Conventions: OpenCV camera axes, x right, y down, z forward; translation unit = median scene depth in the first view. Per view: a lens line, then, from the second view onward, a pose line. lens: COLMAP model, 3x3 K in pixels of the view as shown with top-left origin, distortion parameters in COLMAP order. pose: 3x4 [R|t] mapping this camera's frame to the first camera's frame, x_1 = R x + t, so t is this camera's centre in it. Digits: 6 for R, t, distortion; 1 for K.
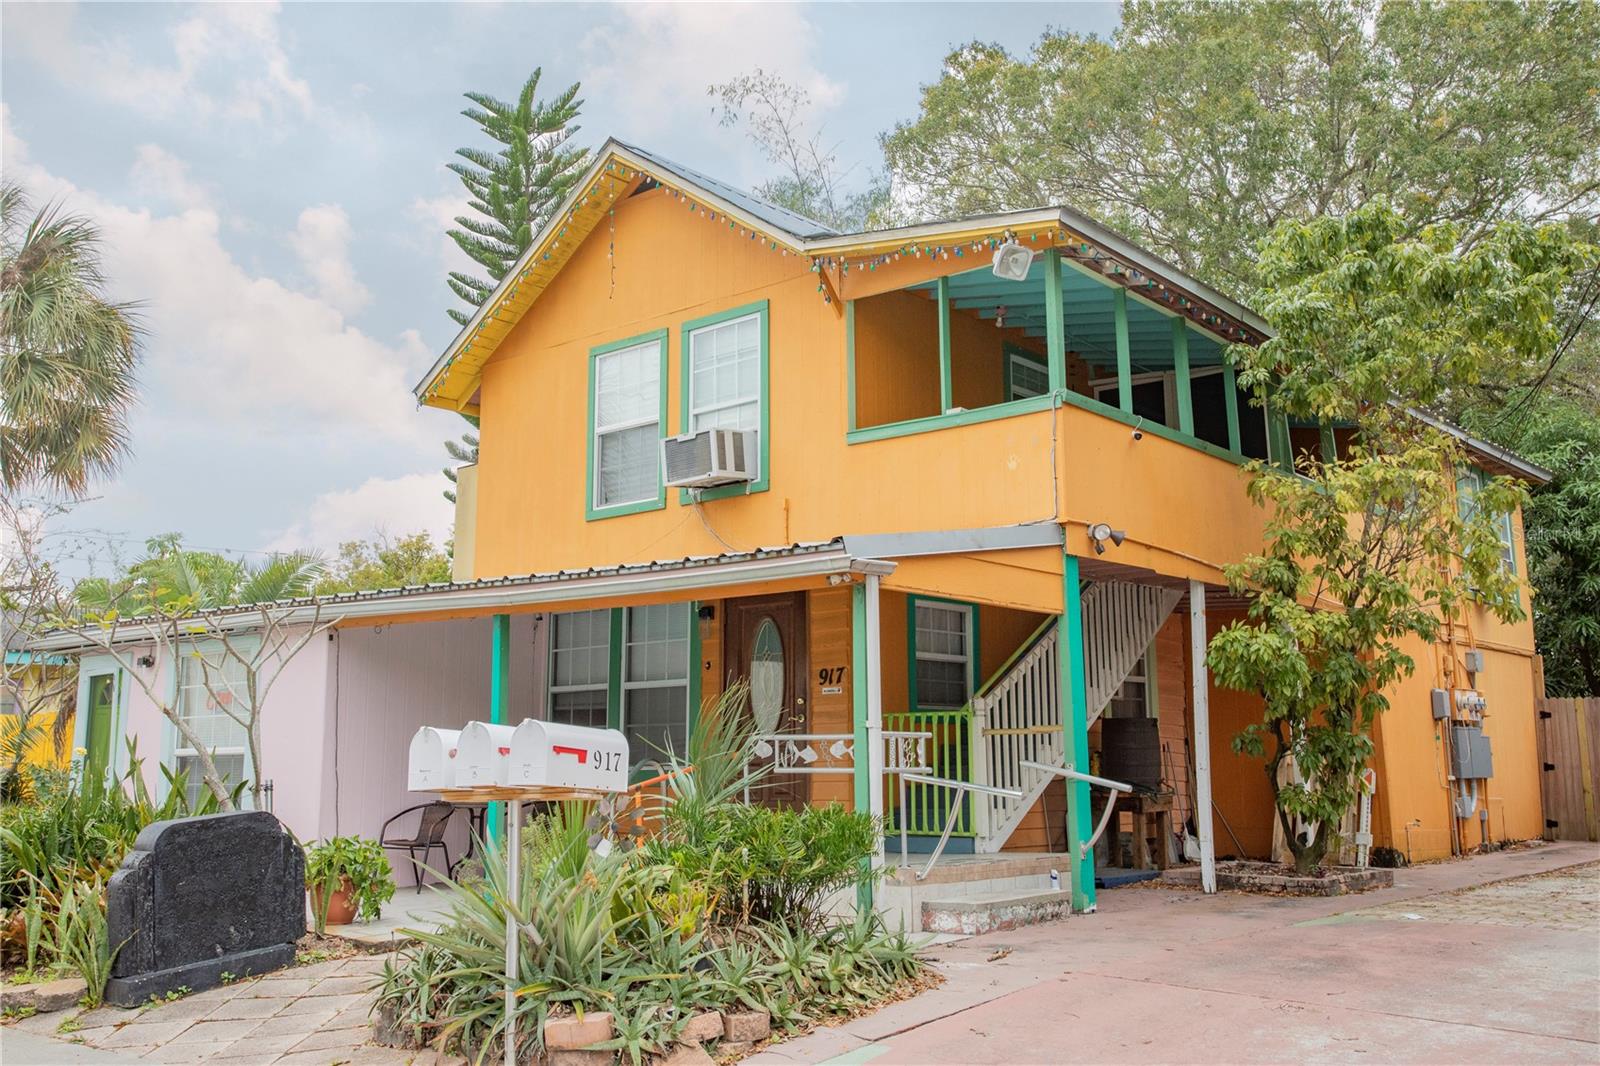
lens RADIAL K [[1408.3, 0, 799.5], [0, 1408.3, 479.4], [0, 0, 1]] dist [0.012061, 0.010187]
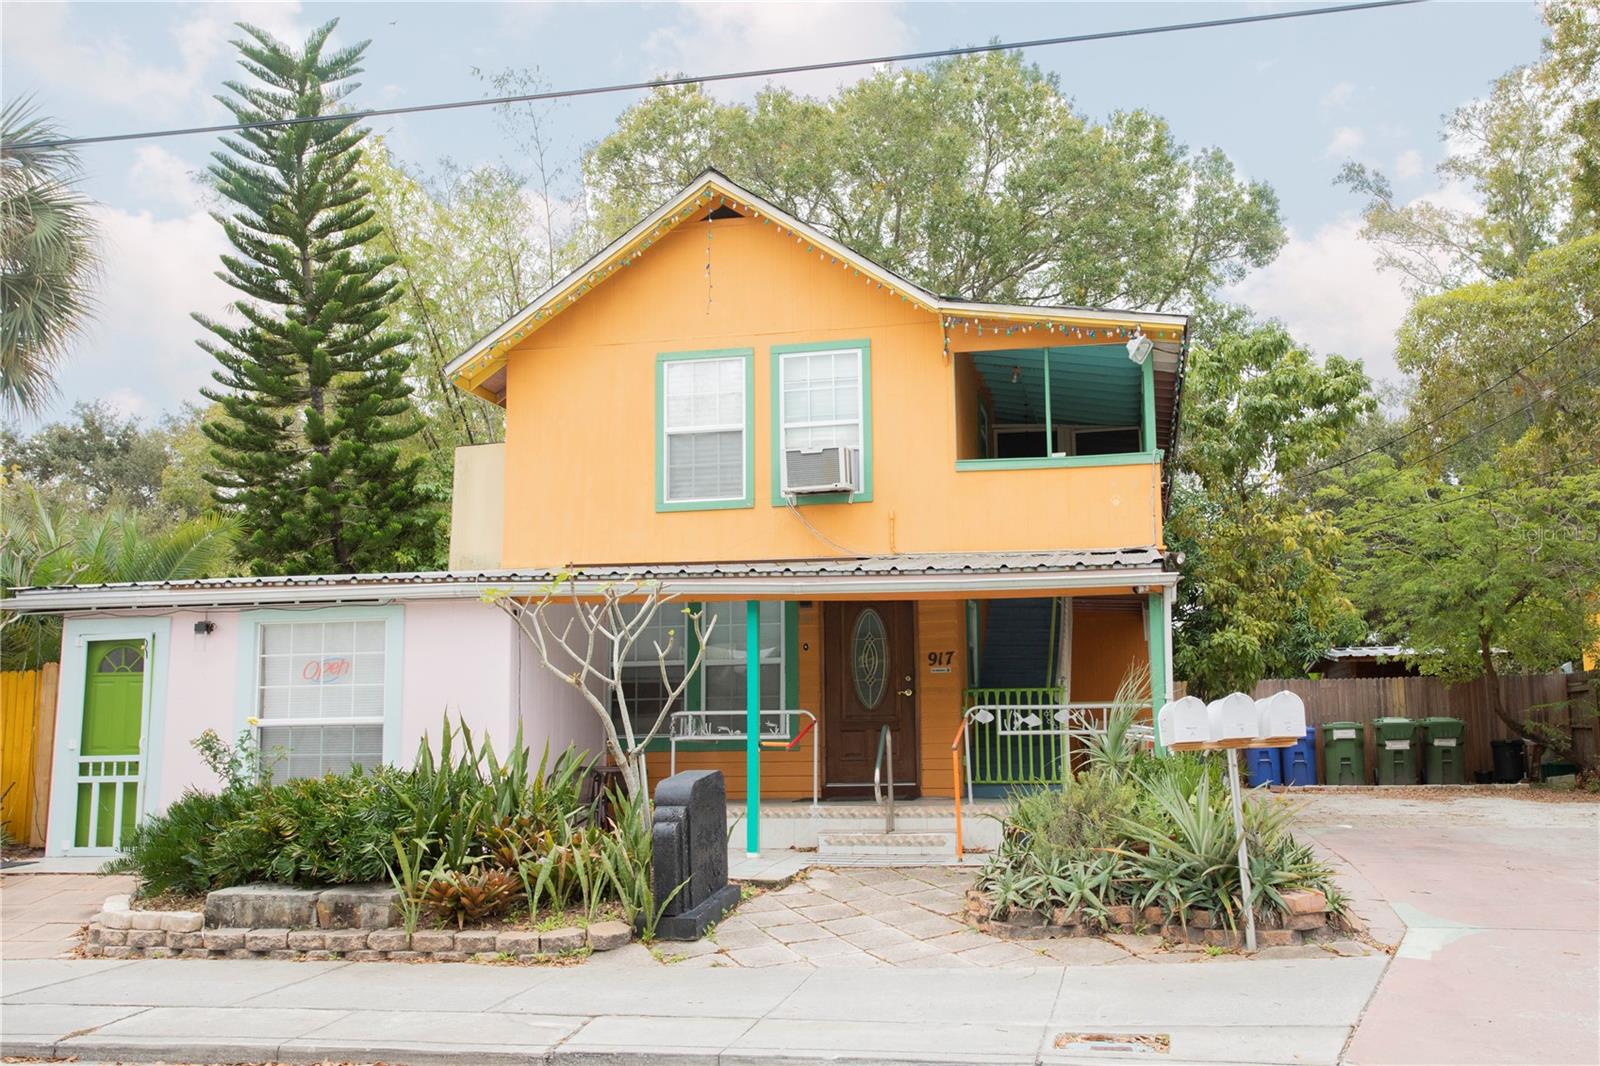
lens RADIAL K [[1383.7, 0, 800.0], [0, 1383.7, 533.0], [0, 0, 1]] dist [0.002038, 0.004329]
pose [[0.873721, 0.062368, 0.482412, -0.603454], [-0.087279, 0.995752, 0.029343, 0.004702], [-0.478533, -0.067742, 0.875453, 0.004311]]
